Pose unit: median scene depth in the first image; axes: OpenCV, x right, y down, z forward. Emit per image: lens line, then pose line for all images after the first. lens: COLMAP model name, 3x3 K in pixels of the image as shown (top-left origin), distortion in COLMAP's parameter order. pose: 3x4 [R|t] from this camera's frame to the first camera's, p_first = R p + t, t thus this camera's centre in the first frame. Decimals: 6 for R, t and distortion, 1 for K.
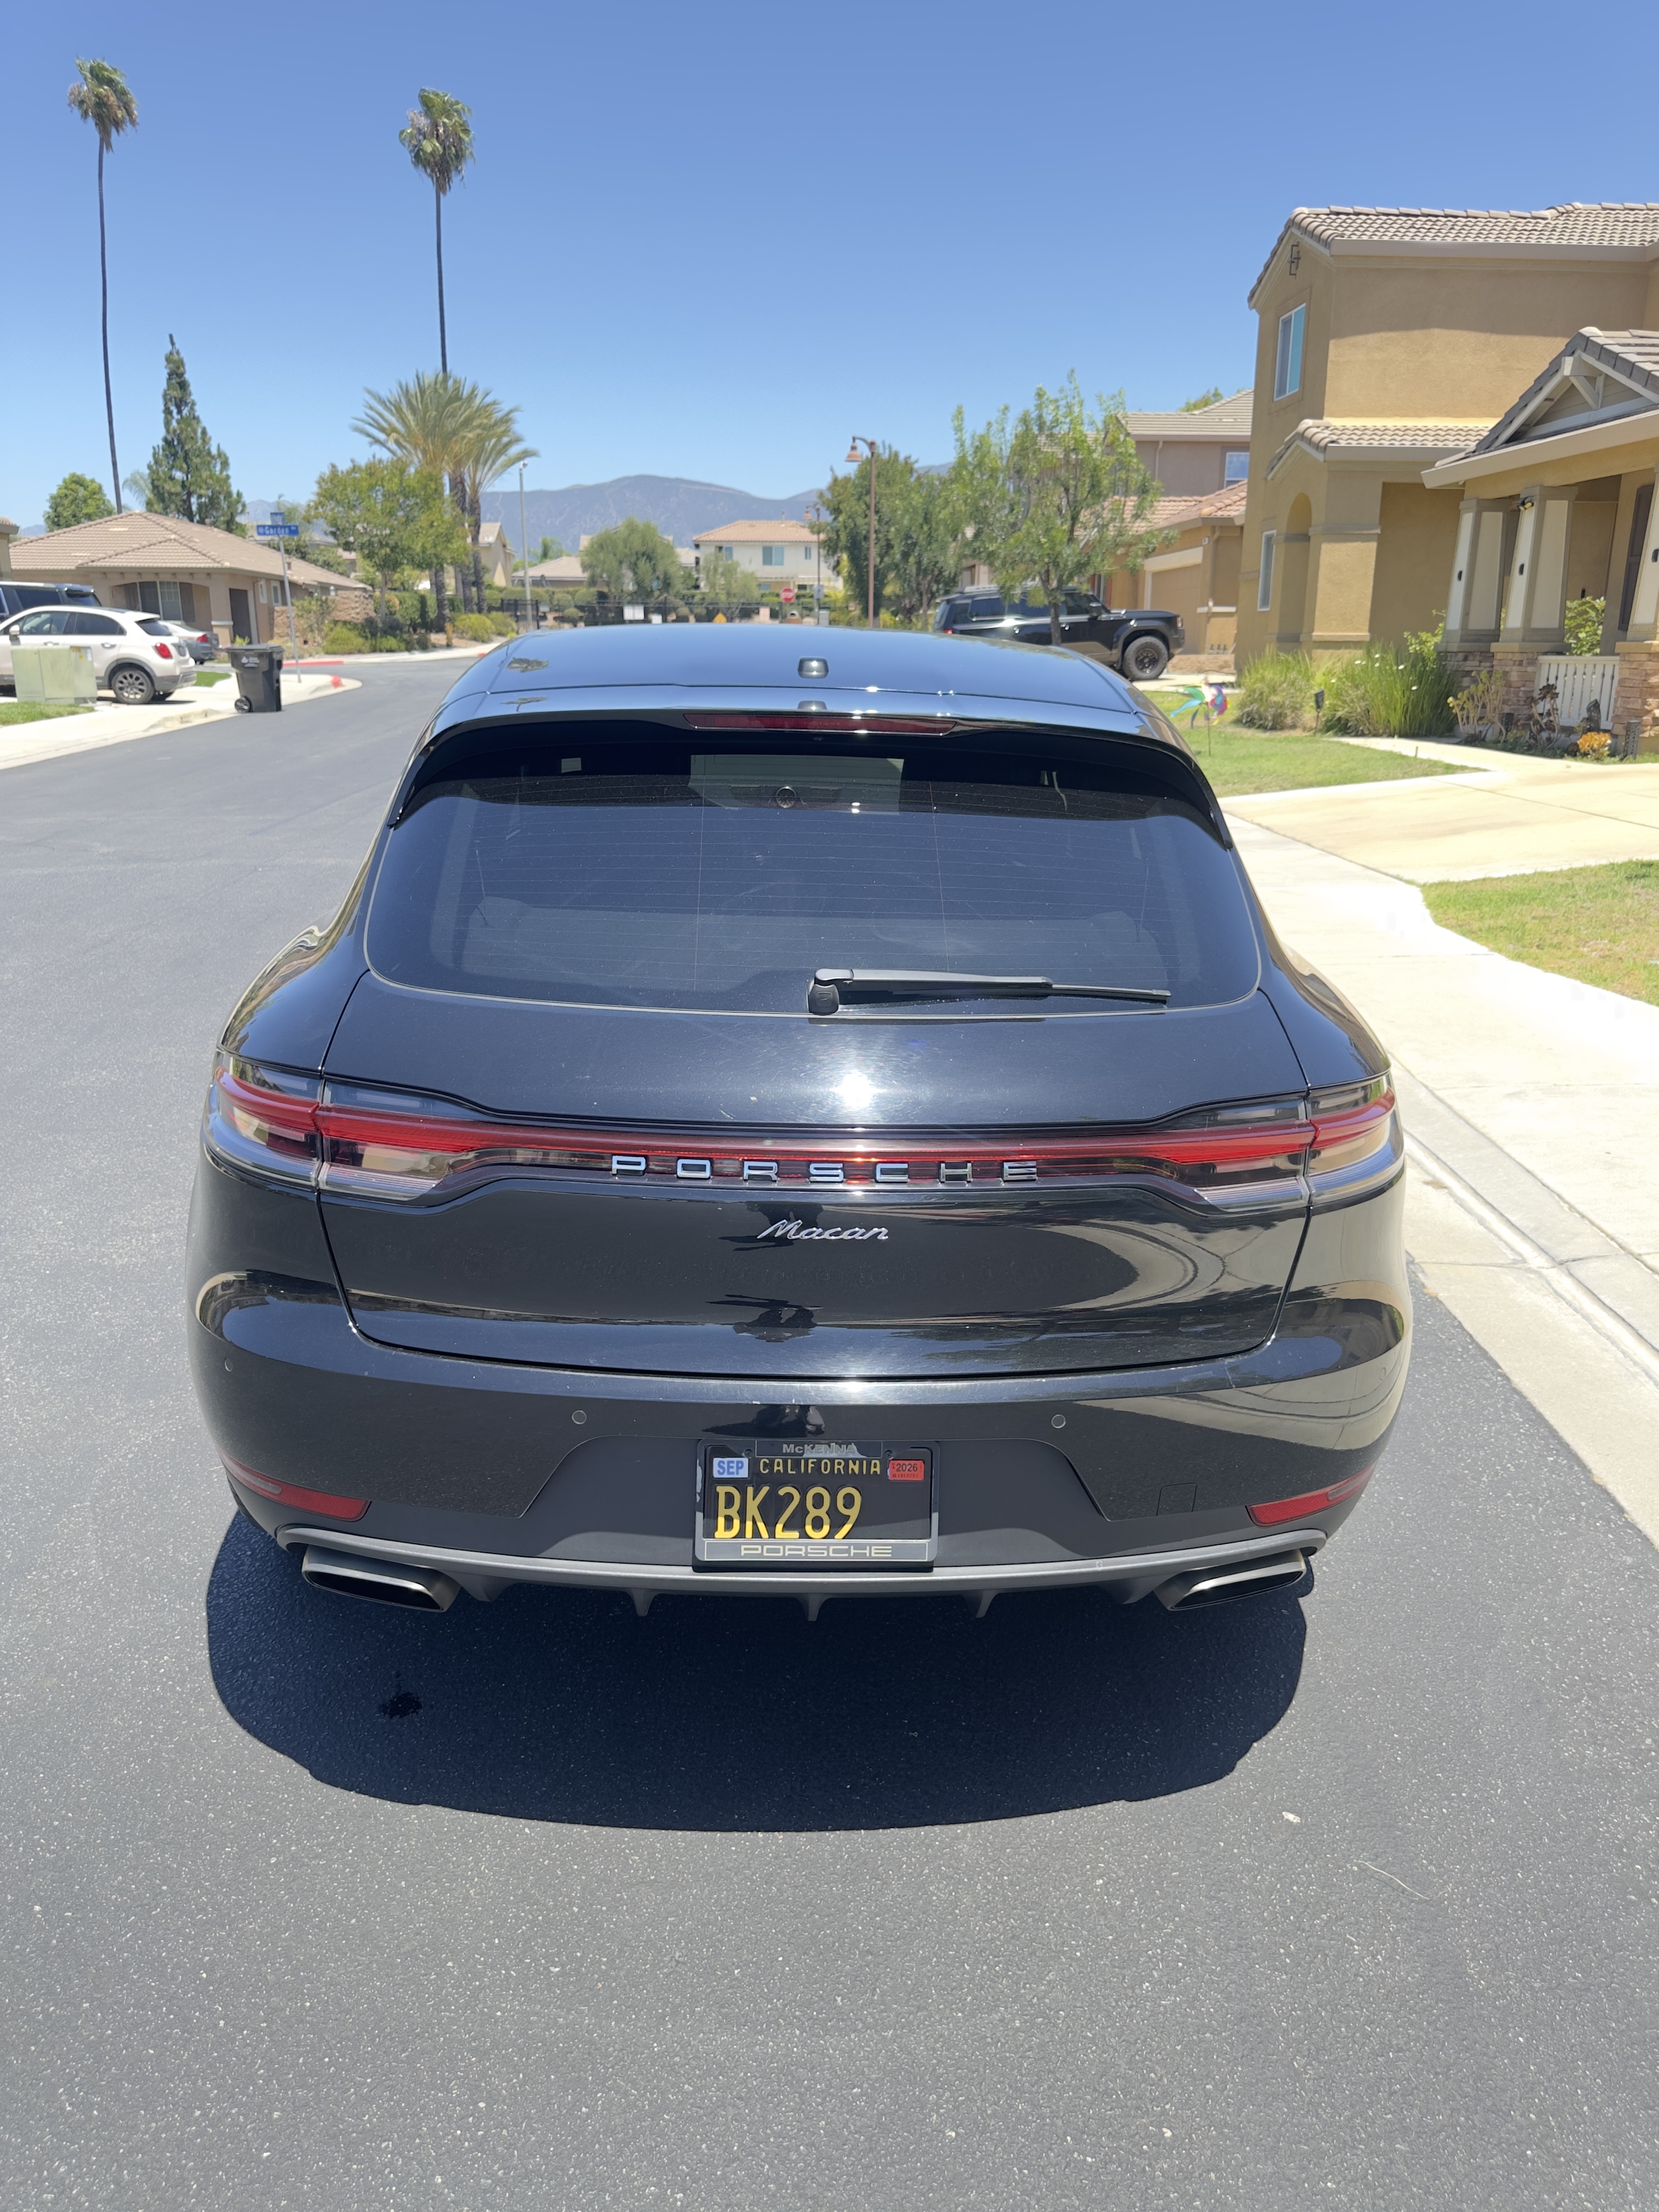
lens RADIAL K [[1558.1, 0, 822.3], [0, 1558.1, 1106.7], [0, 0, 1]] dist [0.012948, -0.023084]
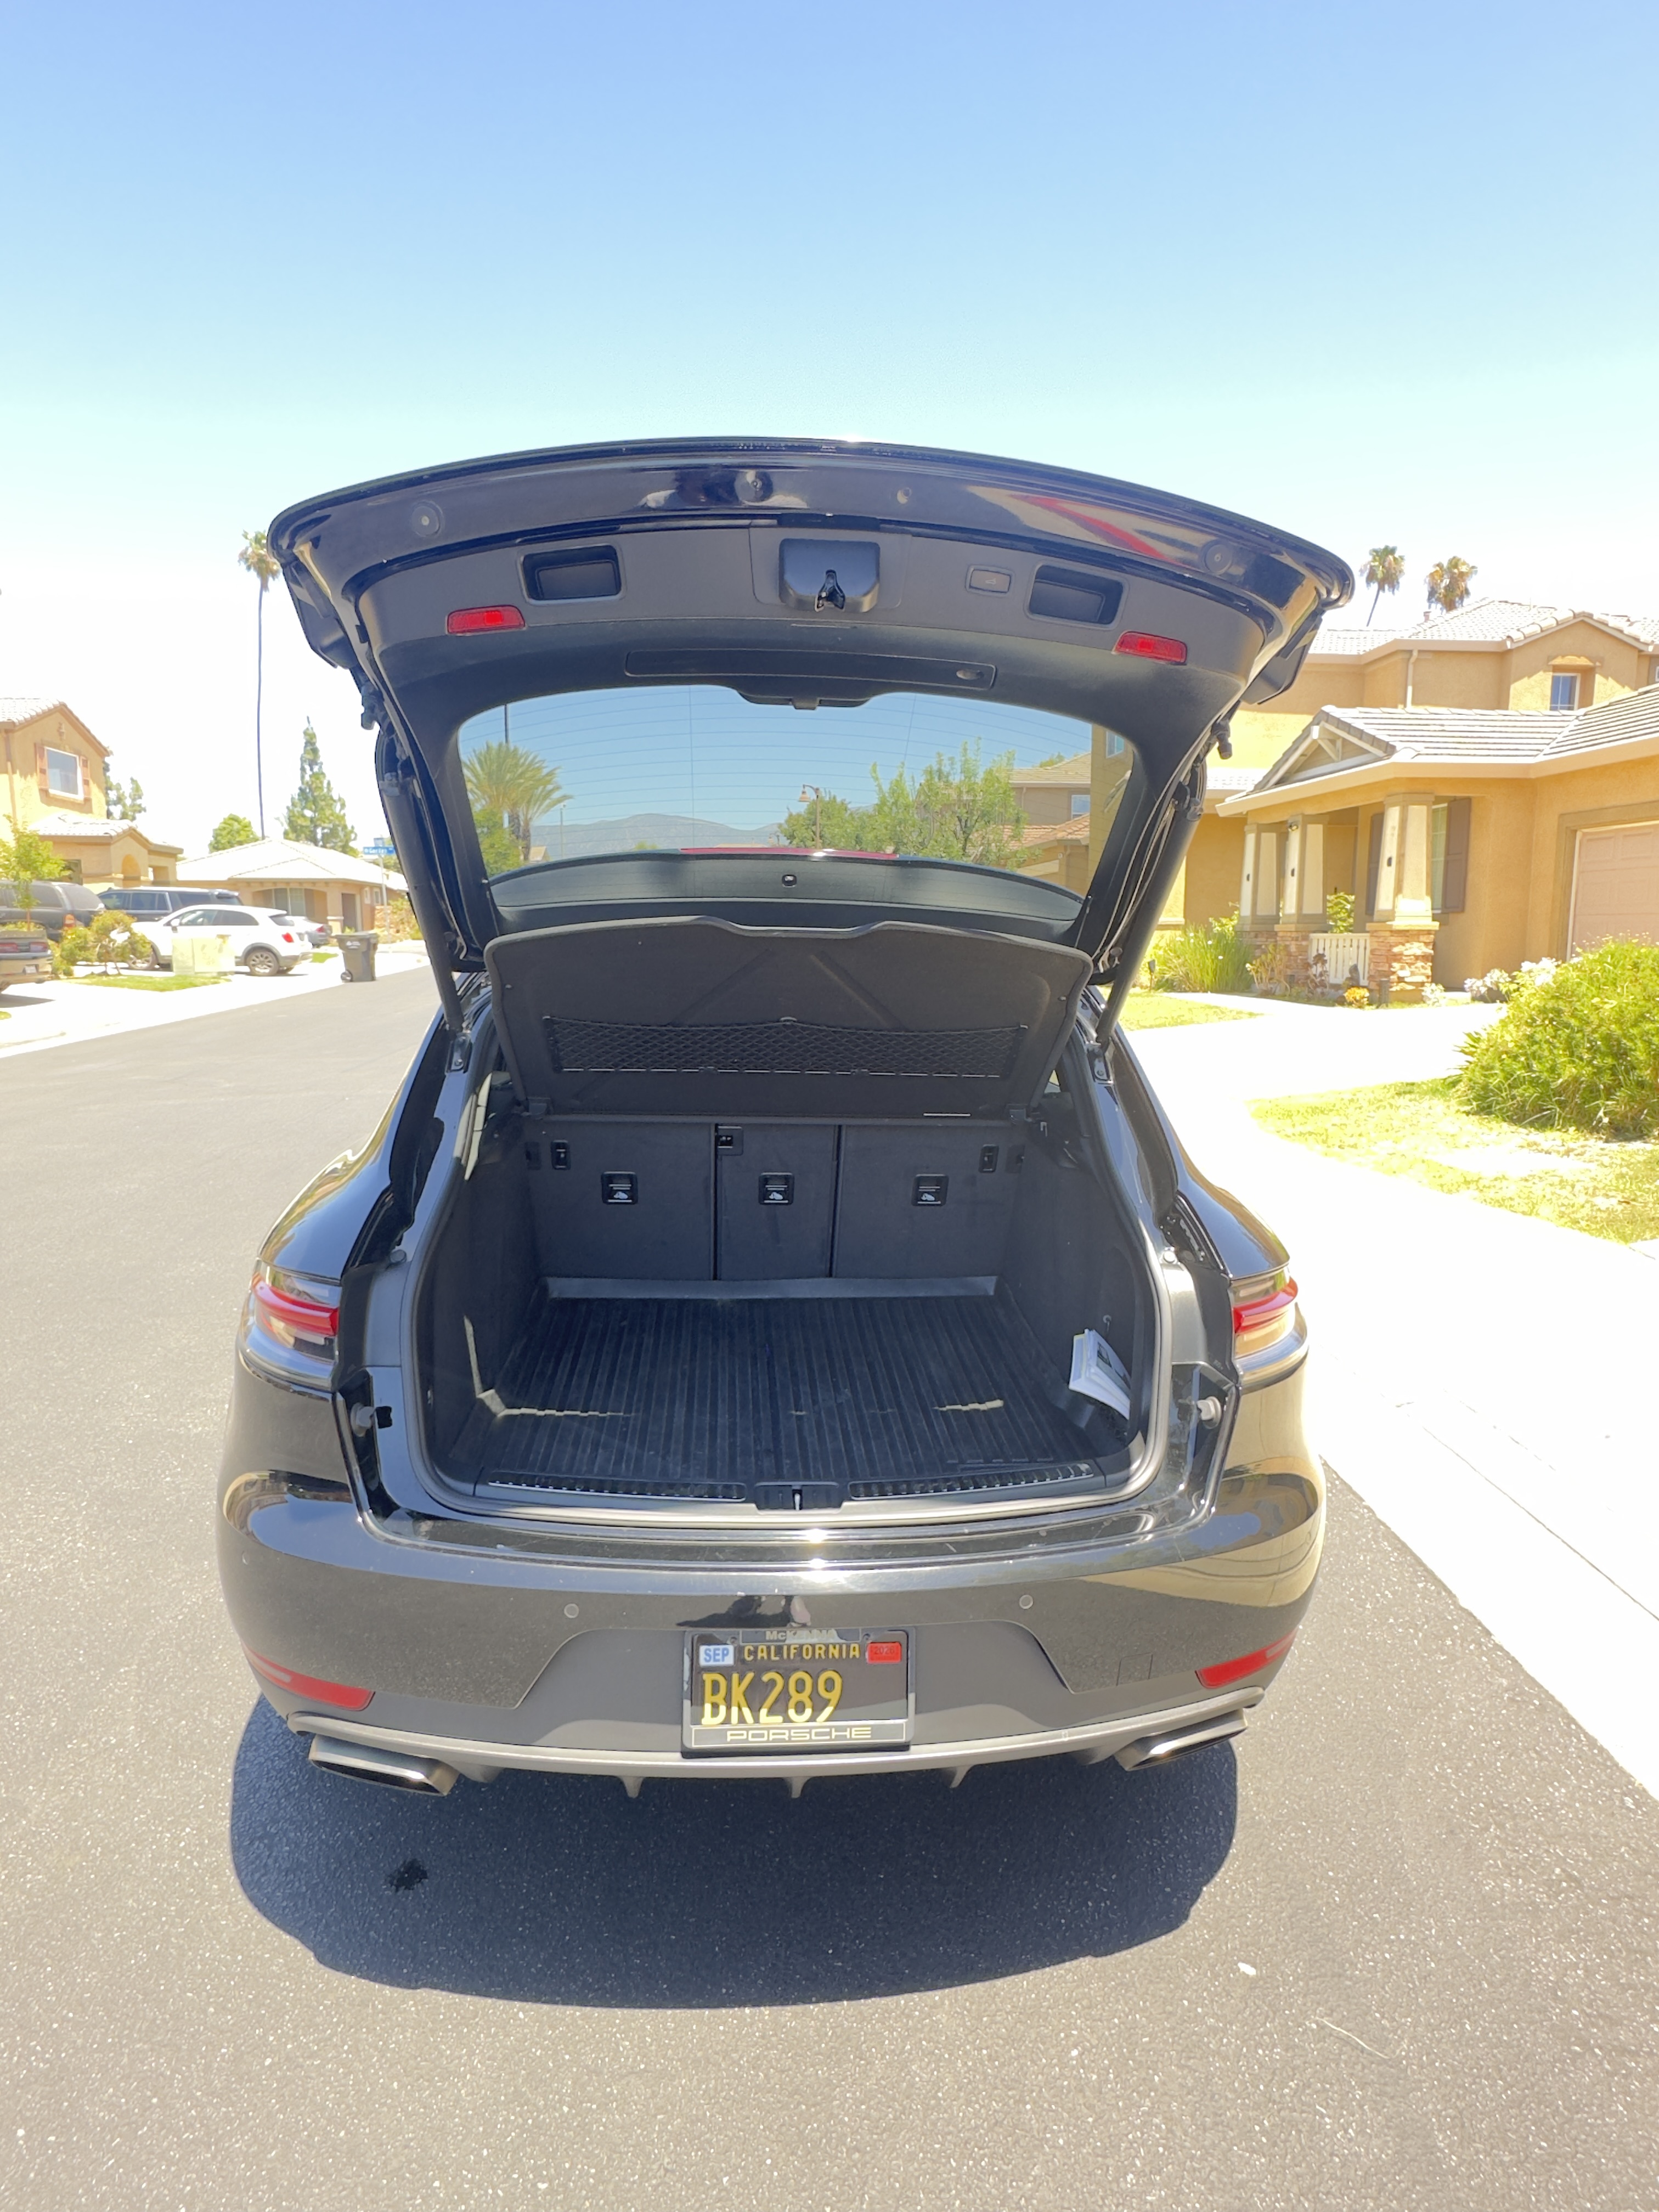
lens RADIAL K [[1037.7, 0, 828.1], [0, 1037.7, 1114.2], [0, 0, 1]] dist [-0.001633, -0.000441]
pose [[0.998726, -0.011734, 0.049077, -0.012429], [0.018066, 0.991266, -0.130633, -0.034476], [-0.047115, 0.131353, 0.990215, 0.228091]]
